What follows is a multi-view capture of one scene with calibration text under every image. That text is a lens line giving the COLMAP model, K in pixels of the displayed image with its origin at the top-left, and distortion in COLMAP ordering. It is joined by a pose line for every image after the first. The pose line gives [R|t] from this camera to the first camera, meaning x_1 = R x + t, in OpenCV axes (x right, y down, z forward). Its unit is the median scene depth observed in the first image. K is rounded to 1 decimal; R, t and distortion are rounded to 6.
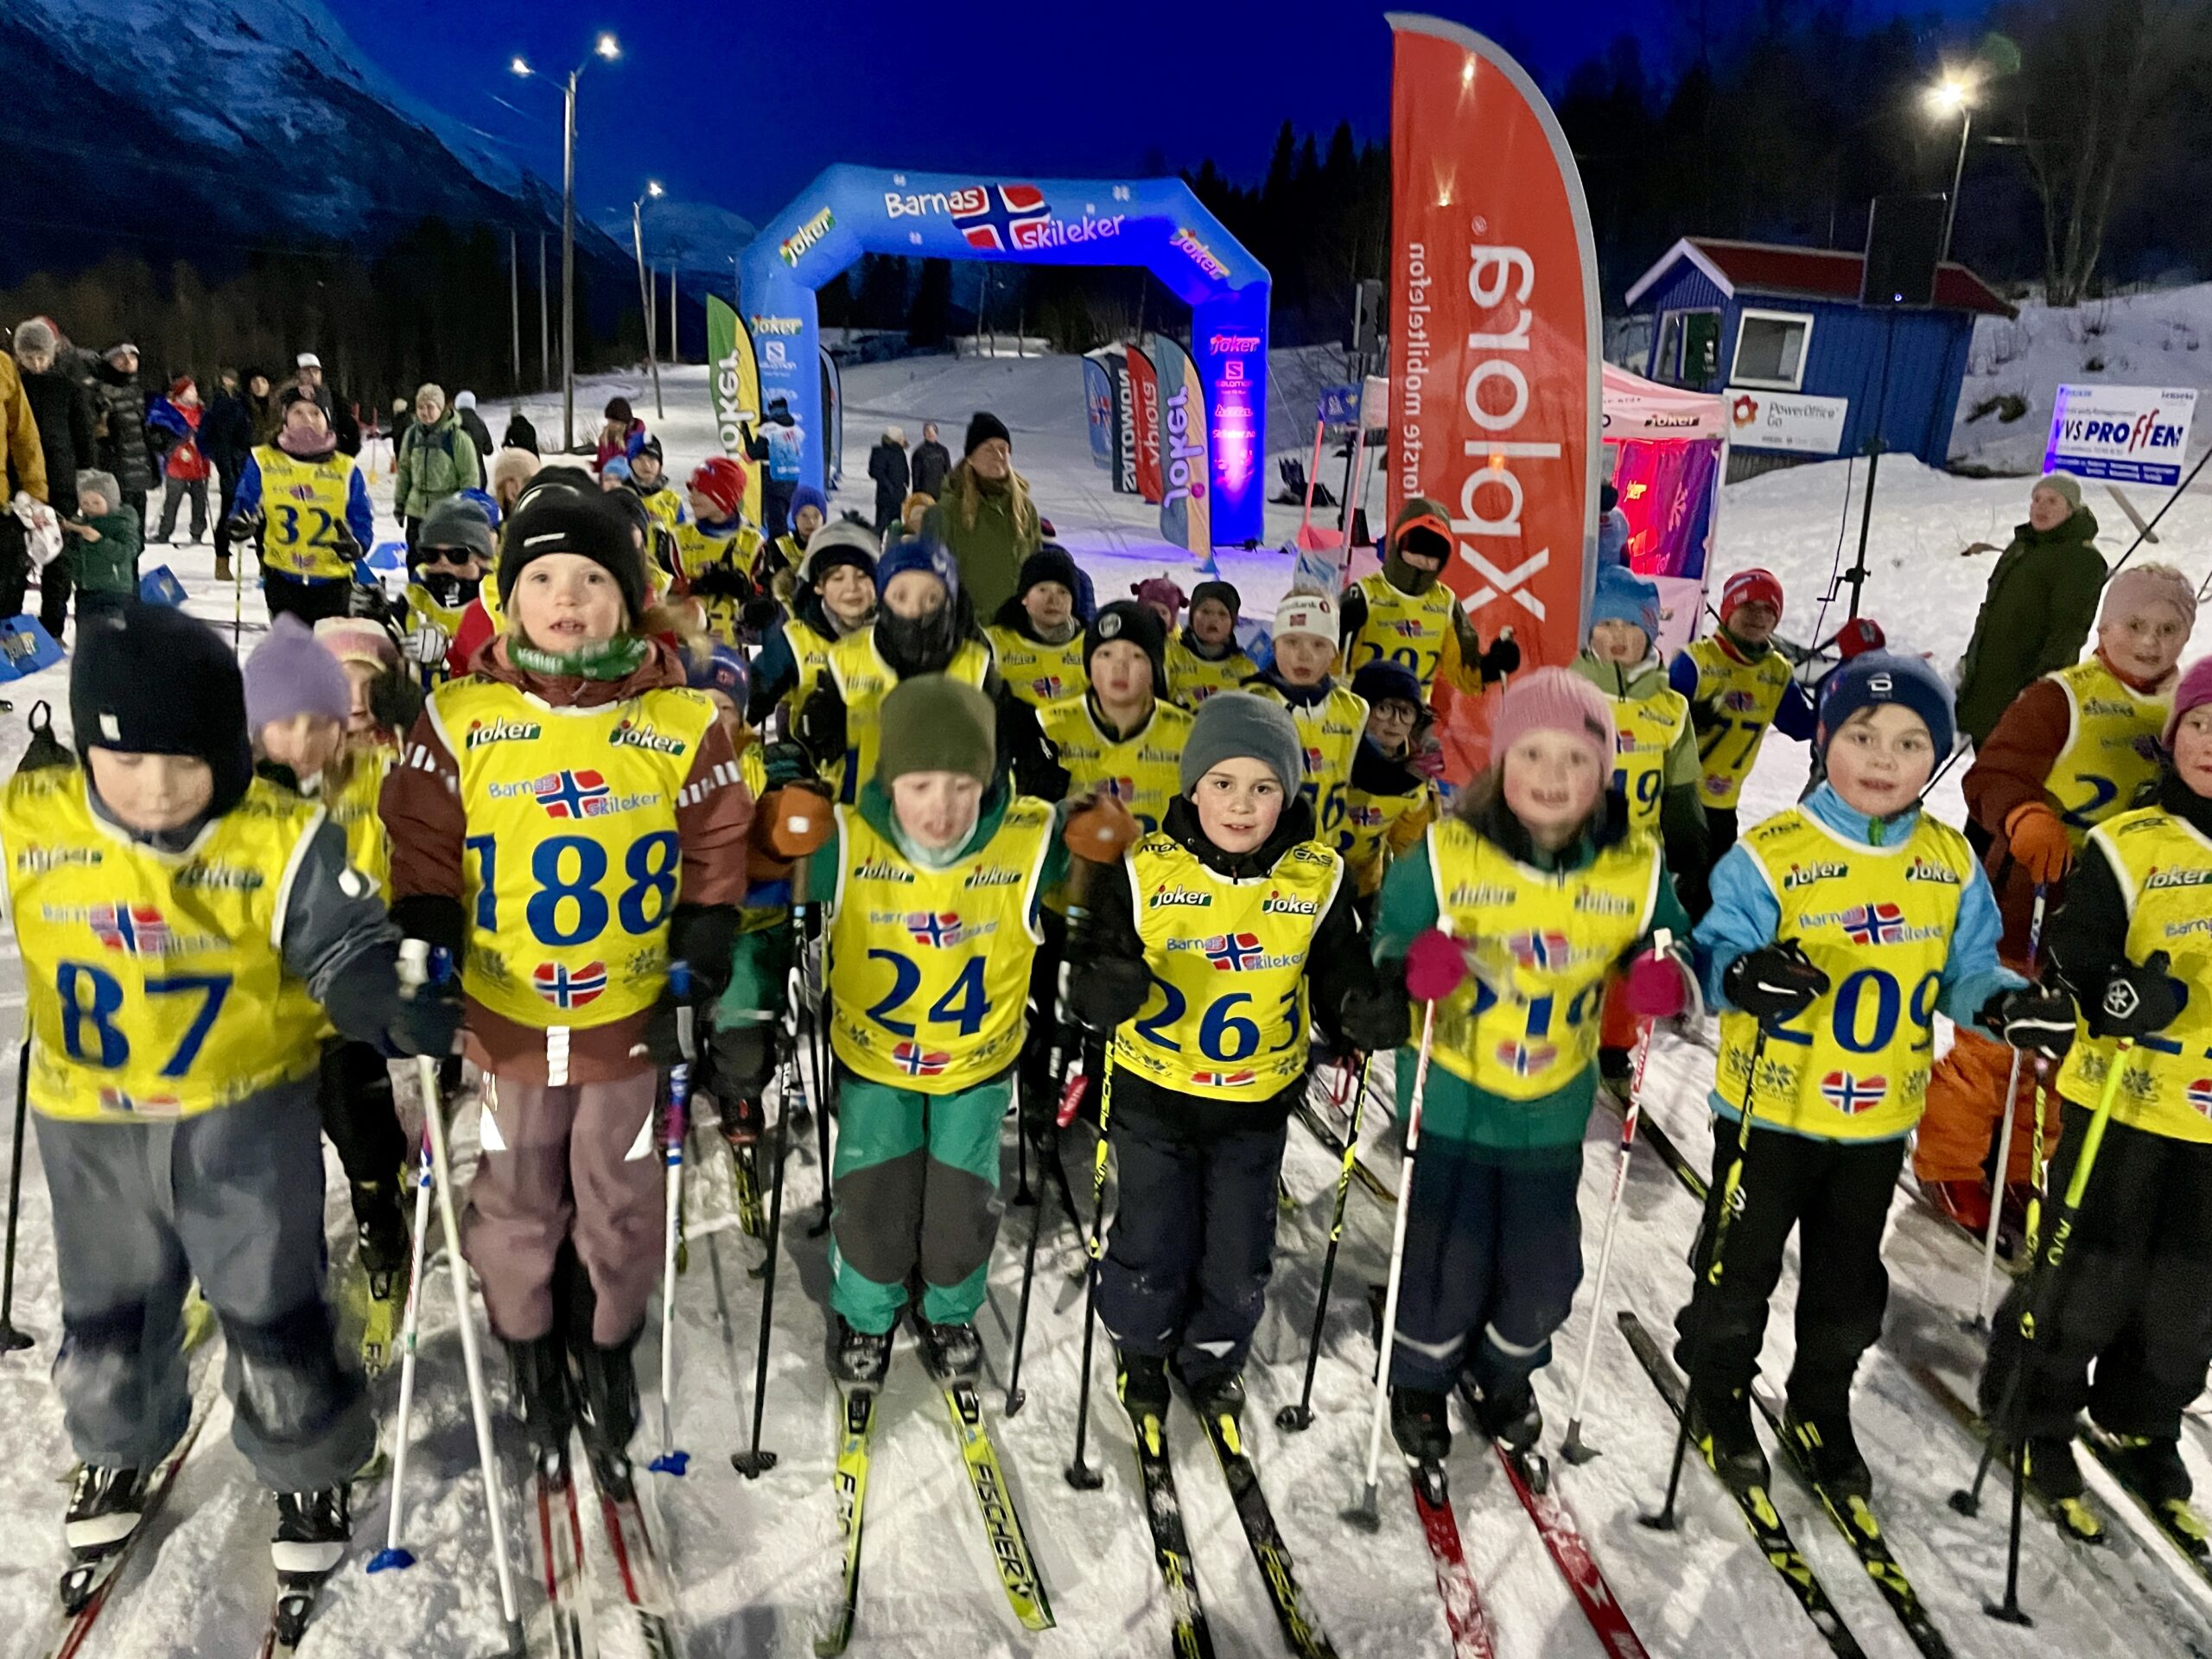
lens RADIAL K [[1683.3, 0, 1105.0], [0, 1683.3, 822.9], [0, 0, 1]] dist [0.080357, -0.100761]
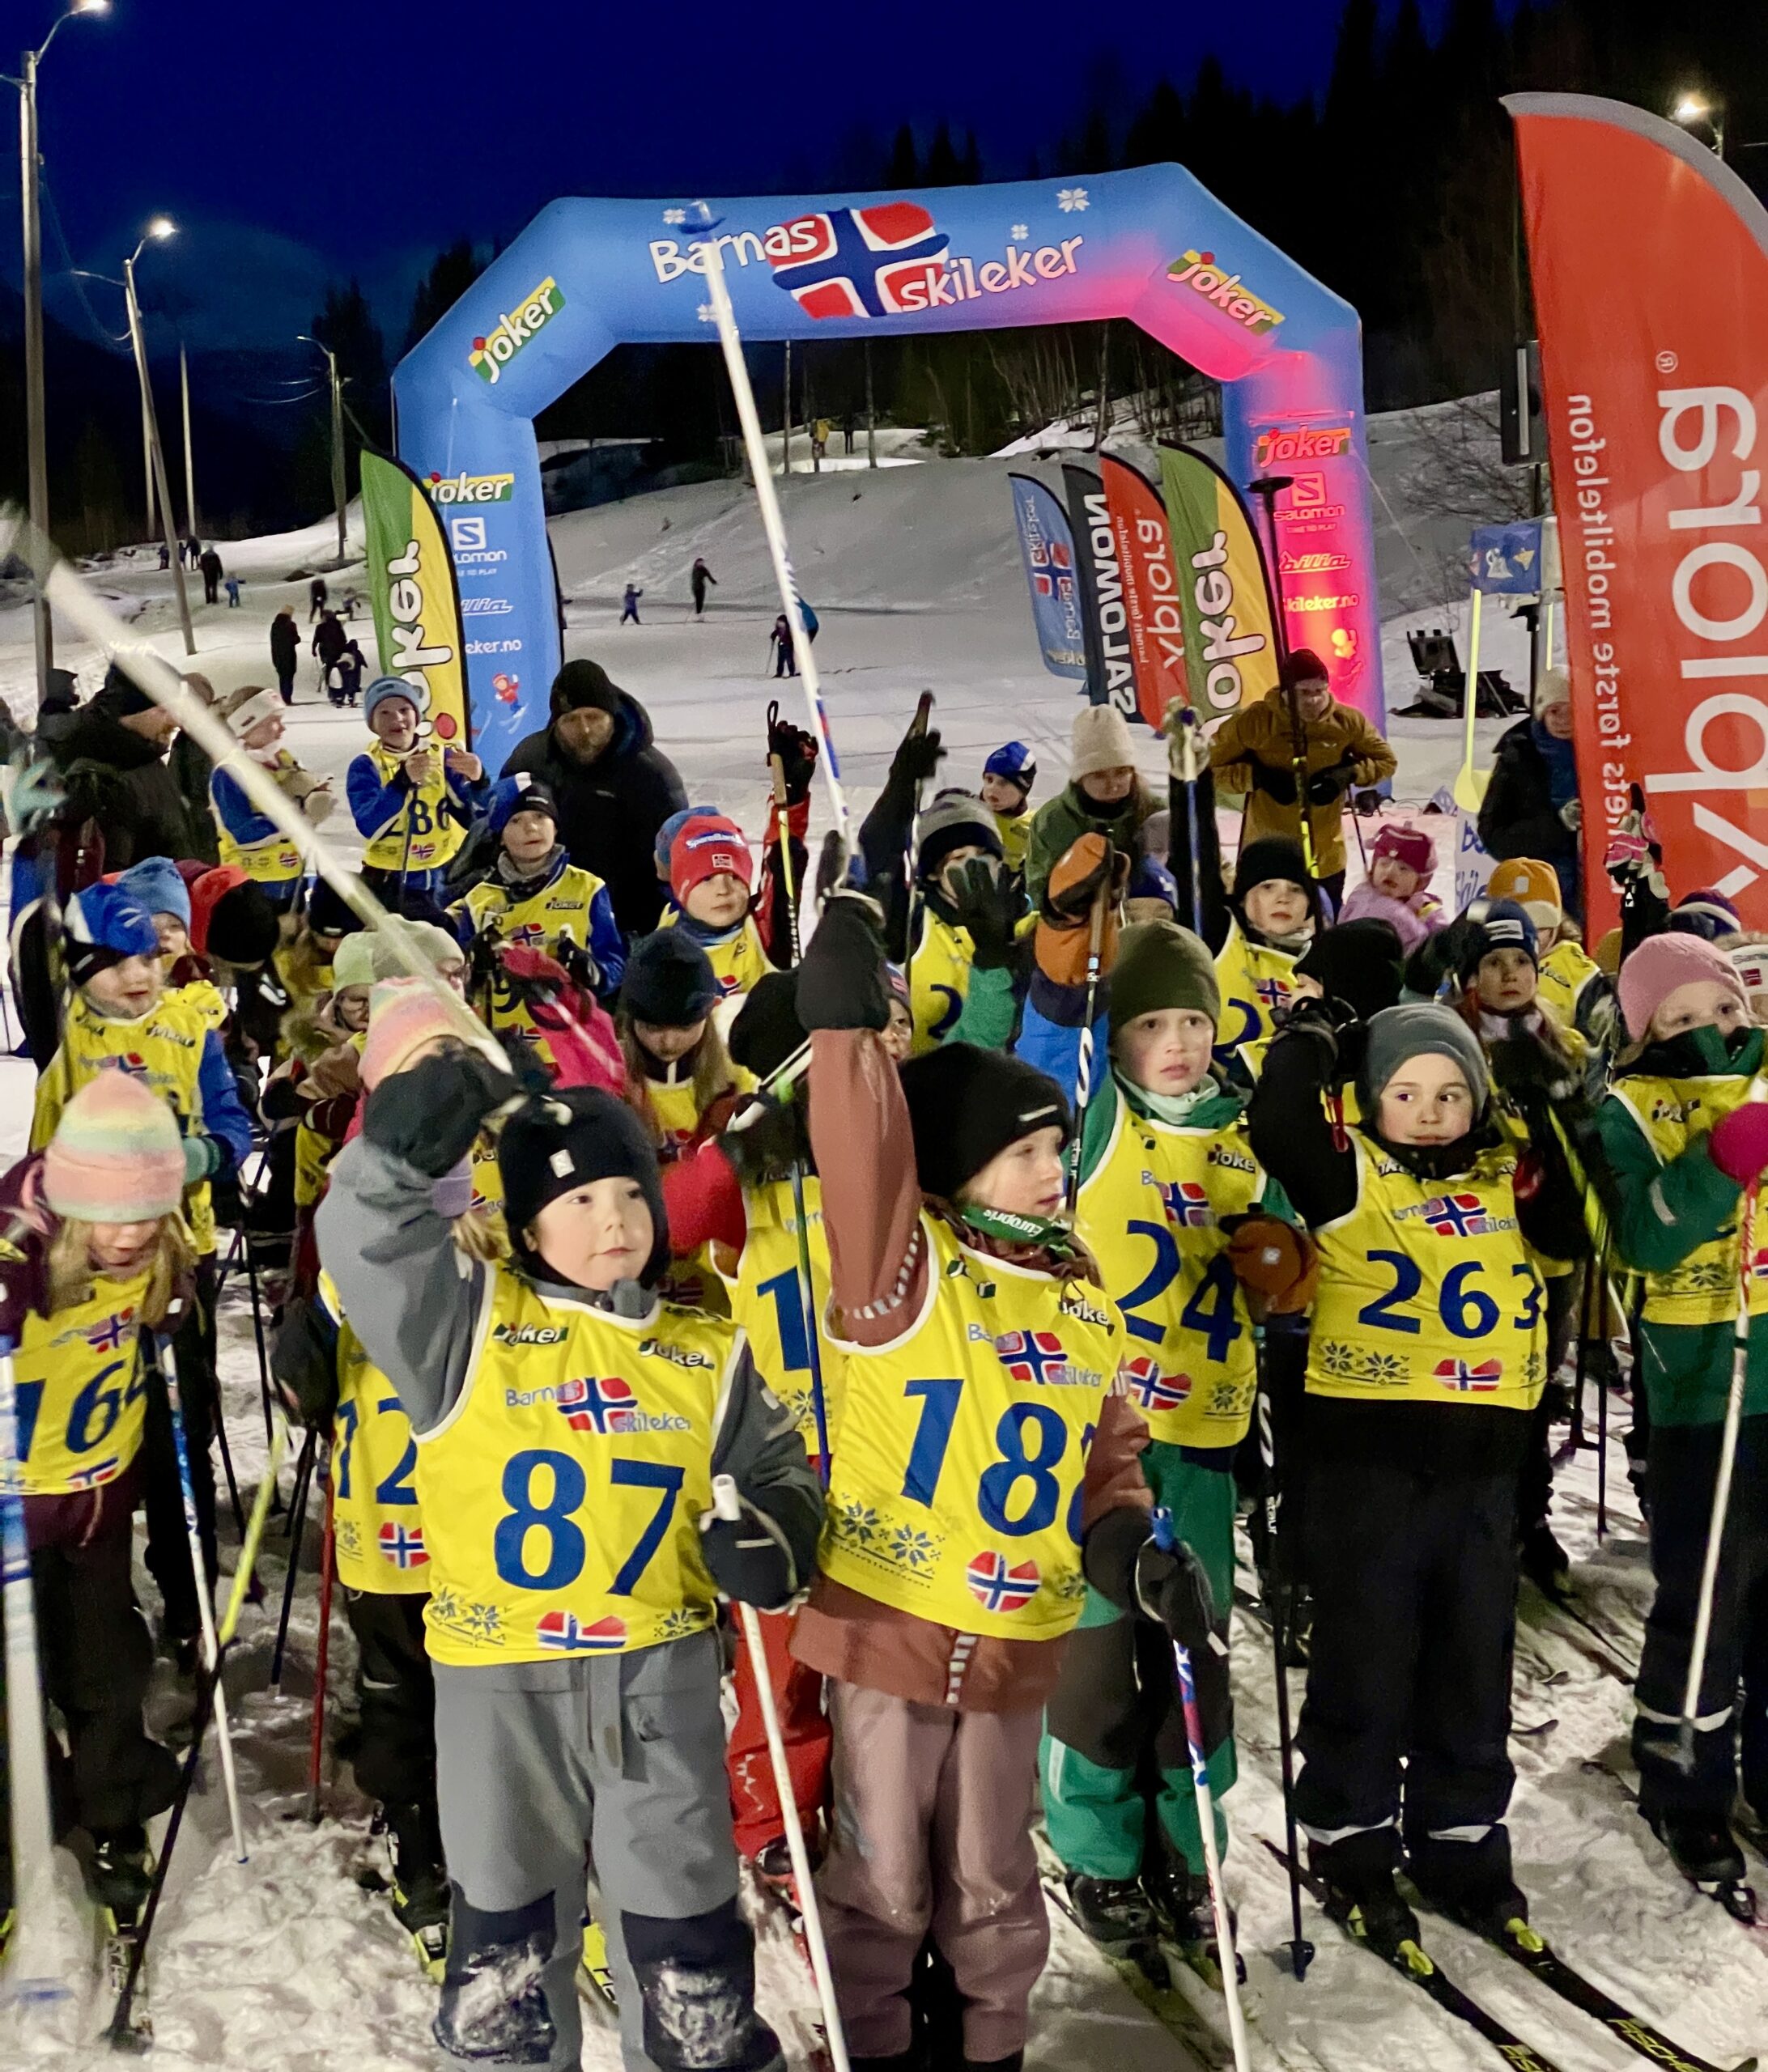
lens RADIAL K [[3529.3, 0, 851.9], [0, 3529.3, 850.5], [0, 0, 1]] dist [0.097496, 0.000000]
pose [[0.994834, -0.082423, -0.059260, -0.011163], [0.072253, 0.984953, -0.156991, 0.013441], [0.071308, 0.151898, 0.985821, -0.109906]]
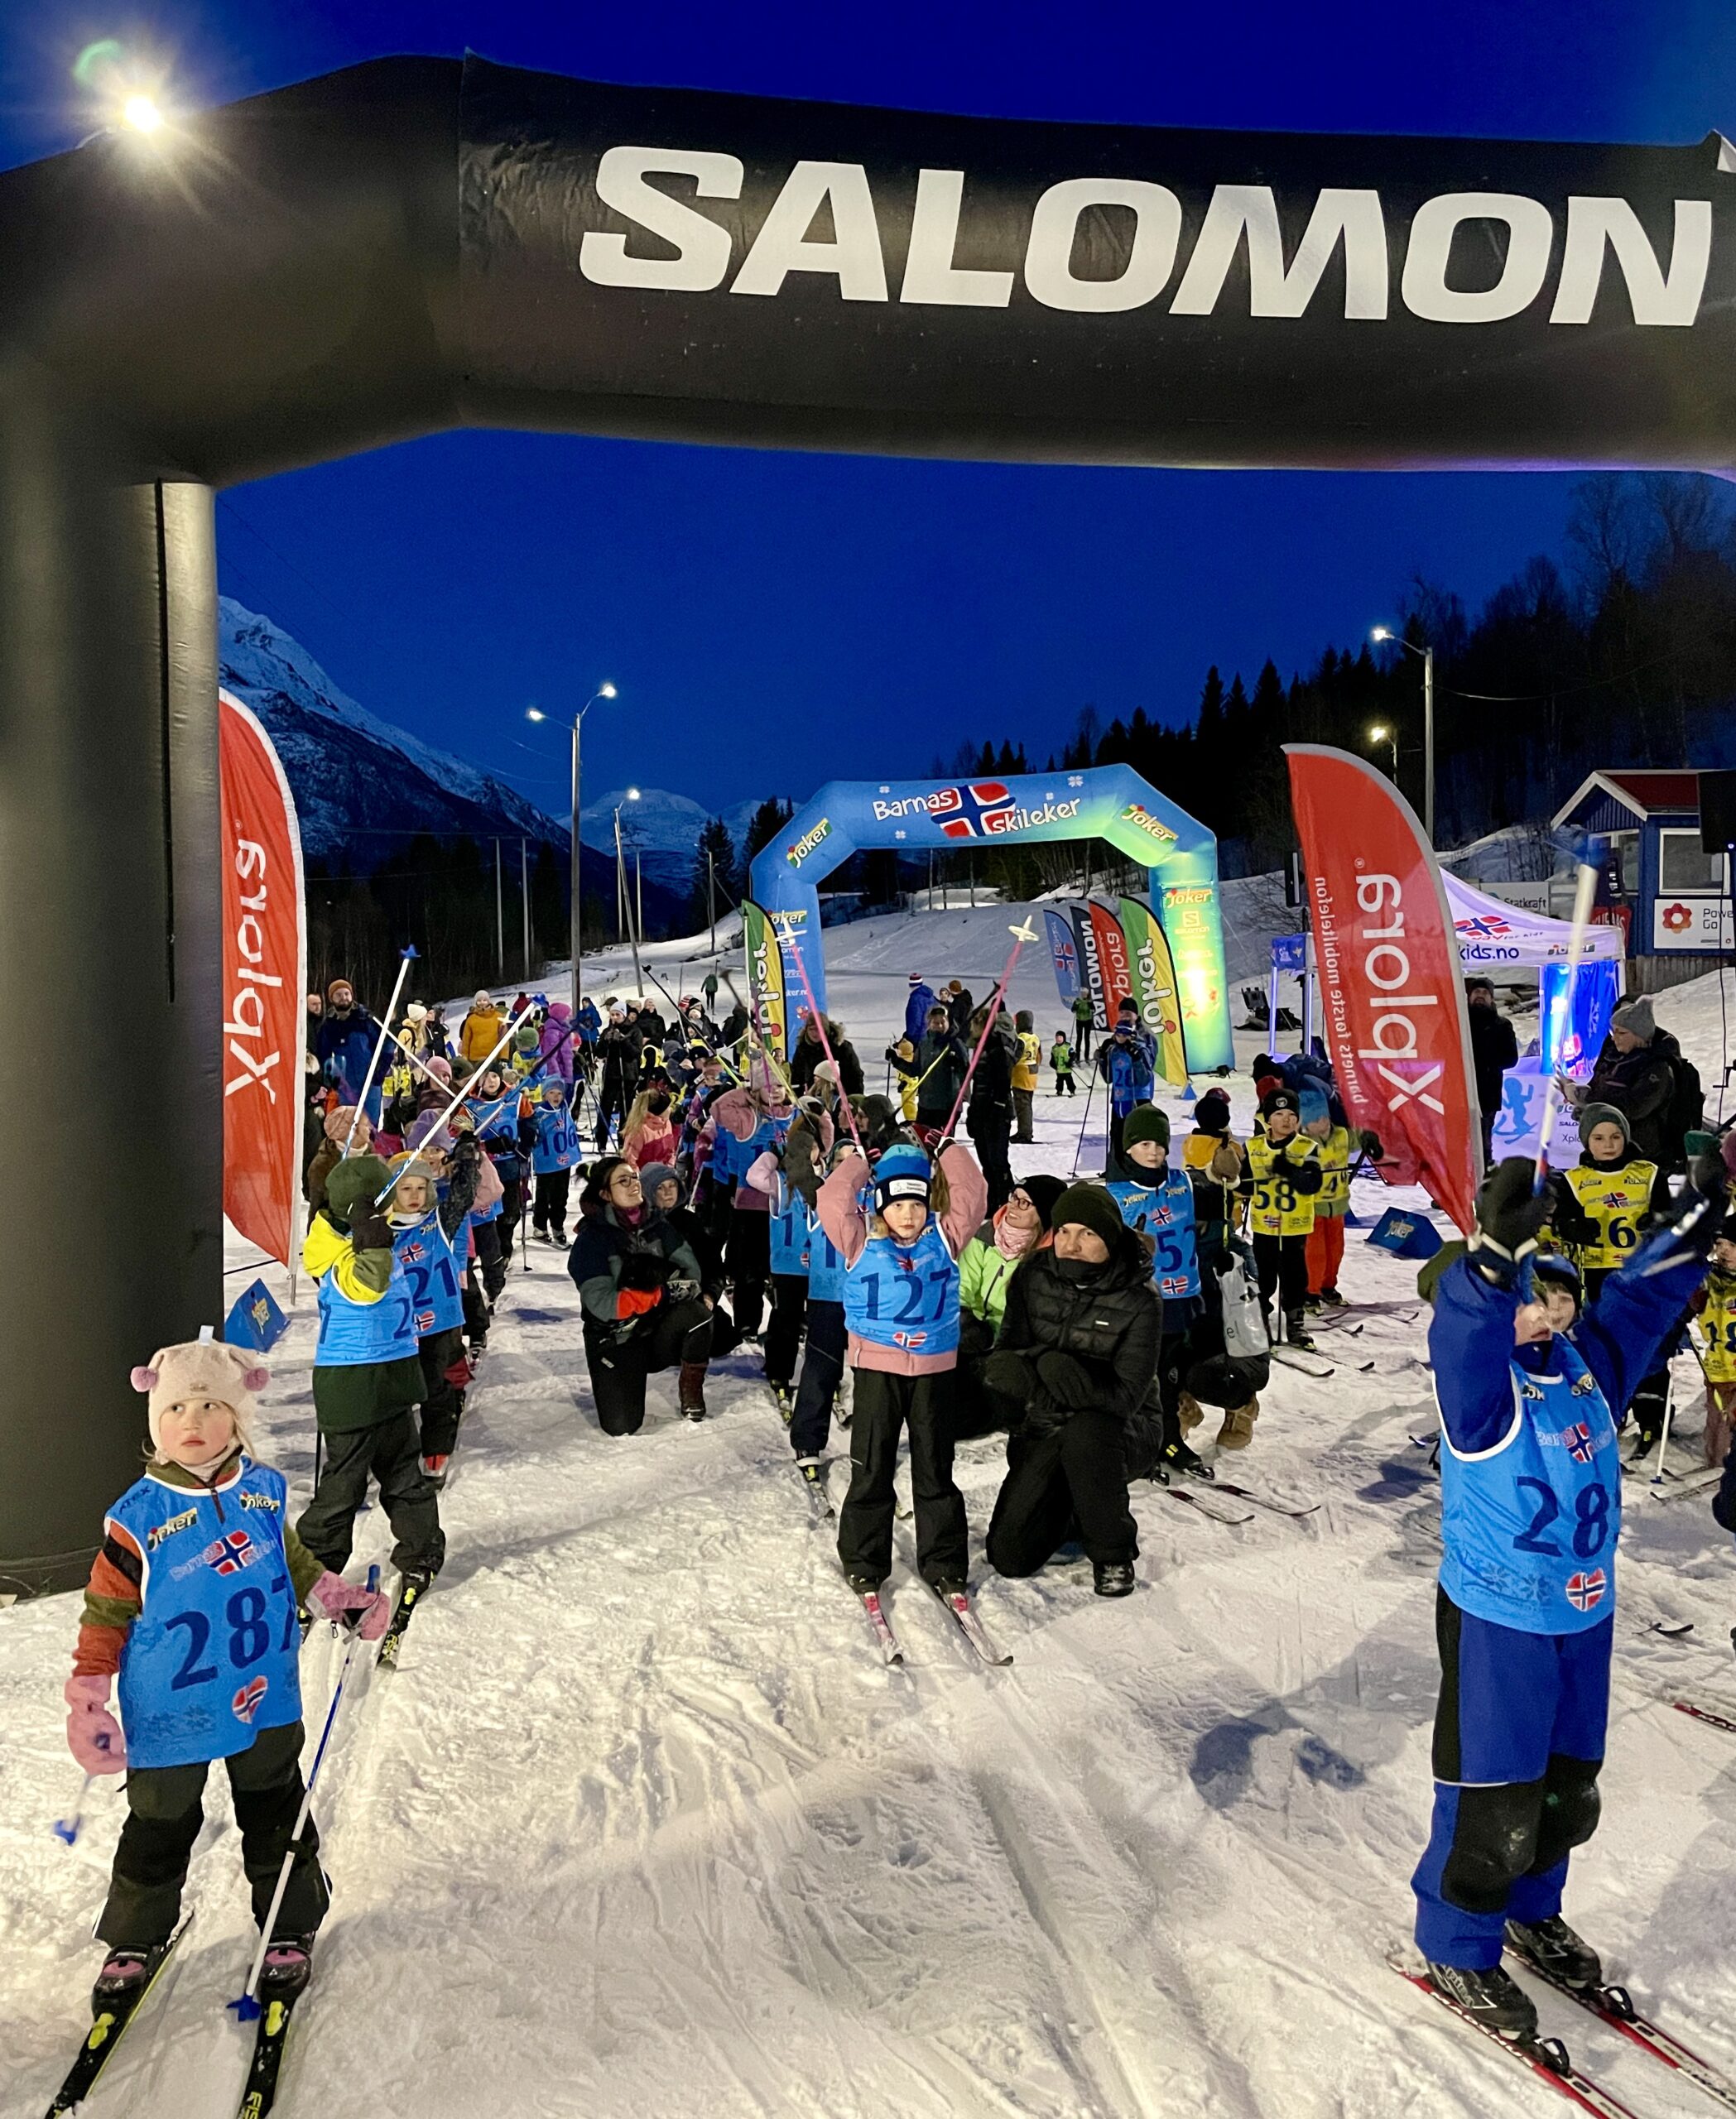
lens RADIAL K [[1761.7, 0, 848.8], [0, 1761.7, 923.8], [0, 0, 1]] dist [0.078374, -0.093871]
pose [[0.989797, -0.085967, -0.113628, -0.015240], [0.054336, 0.964954, -0.256732, 0.022569], [0.131716, 0.247939, 0.959780, -0.148372]]
